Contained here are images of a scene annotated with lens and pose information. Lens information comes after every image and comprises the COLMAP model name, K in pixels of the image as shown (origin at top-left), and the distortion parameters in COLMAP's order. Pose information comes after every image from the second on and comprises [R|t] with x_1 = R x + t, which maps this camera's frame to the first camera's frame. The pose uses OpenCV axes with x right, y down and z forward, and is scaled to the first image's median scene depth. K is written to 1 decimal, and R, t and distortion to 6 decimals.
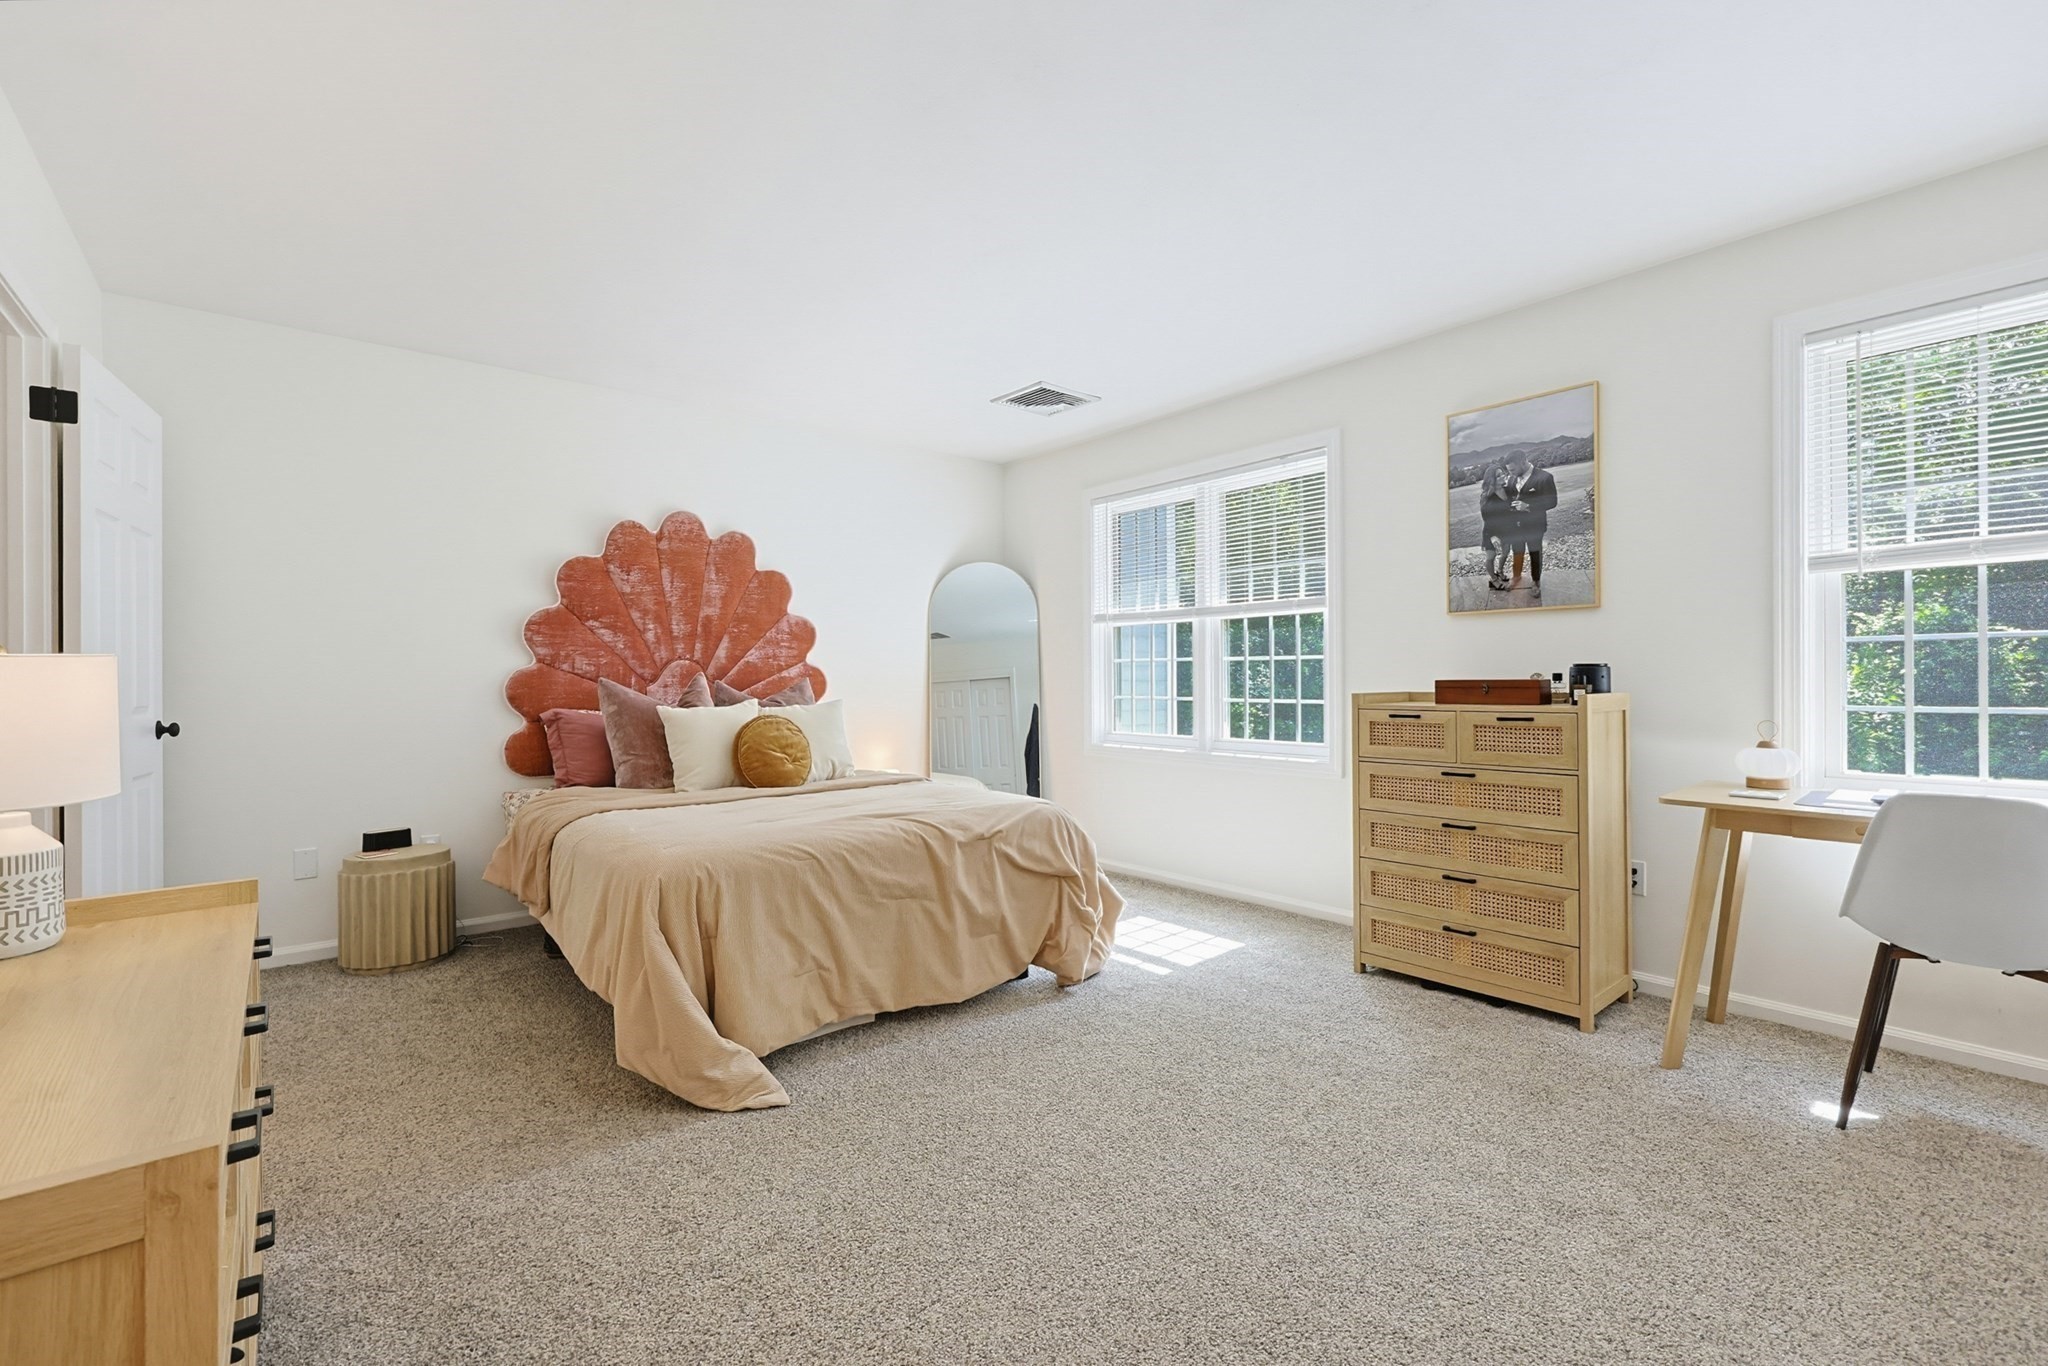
lens RADIAL K [[900.1, 0, 1057.6], [0, 900.1, 683.4], [0, 0, 1]] dist [0.000018, 0.000023]
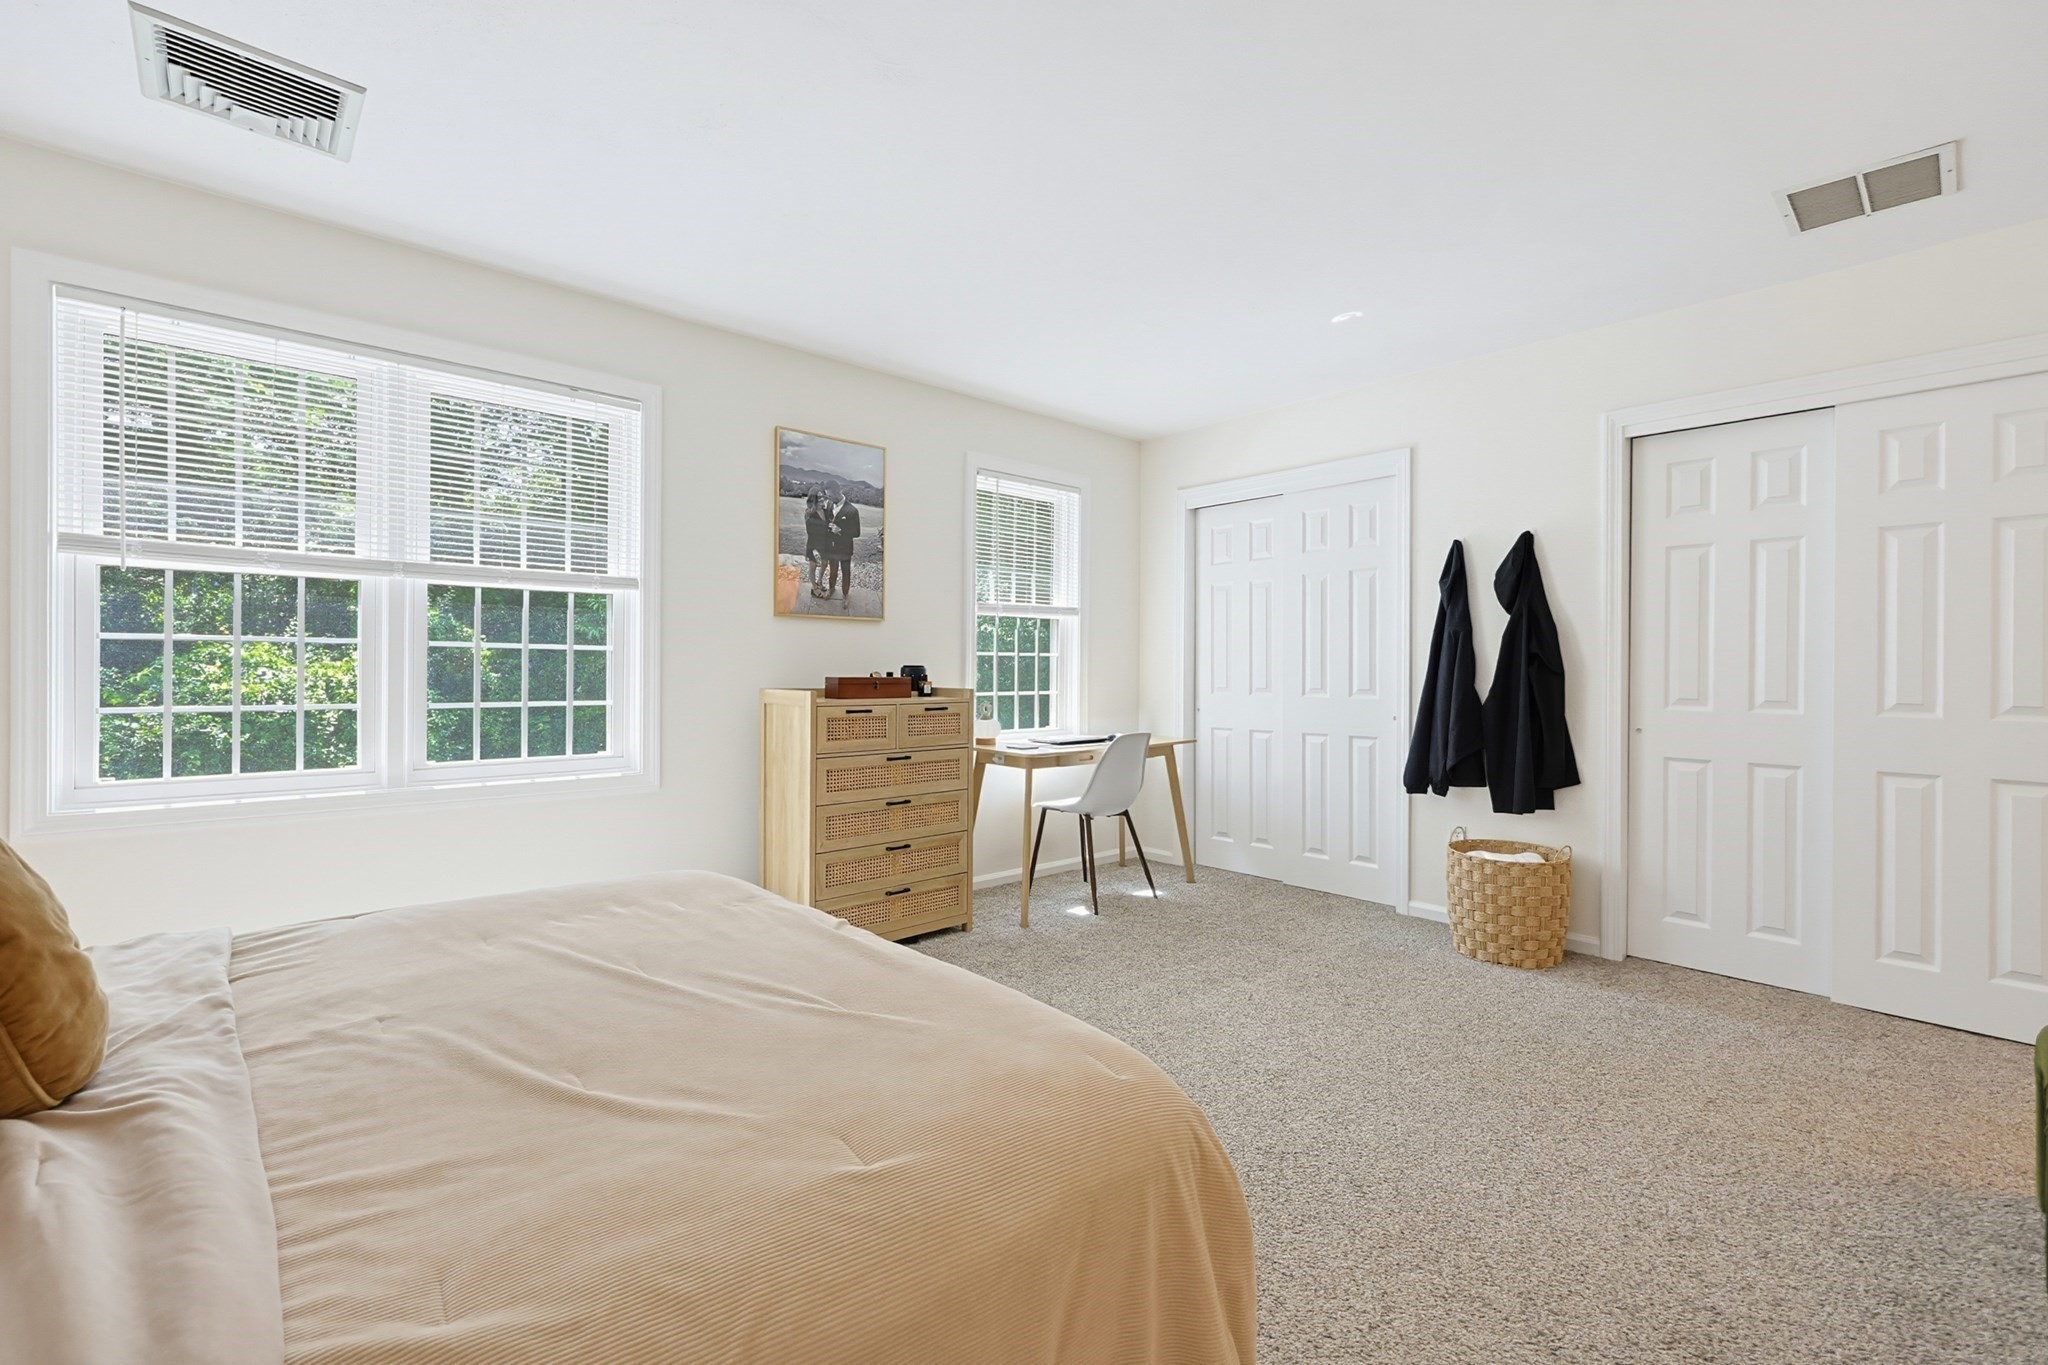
lens RADIAL K [[900.1, 0, 1041.4], [0, 900.1, 667.2], [0, 0, 1]] dist [0.000018, 0.000023]
pose [[-0.033092, 0.017210, 0.999304, -0.649831], [0.002624, 0.999850, -0.017133, 0.003408], [-0.999449, 0.002055, -0.033132, 0.759316]]
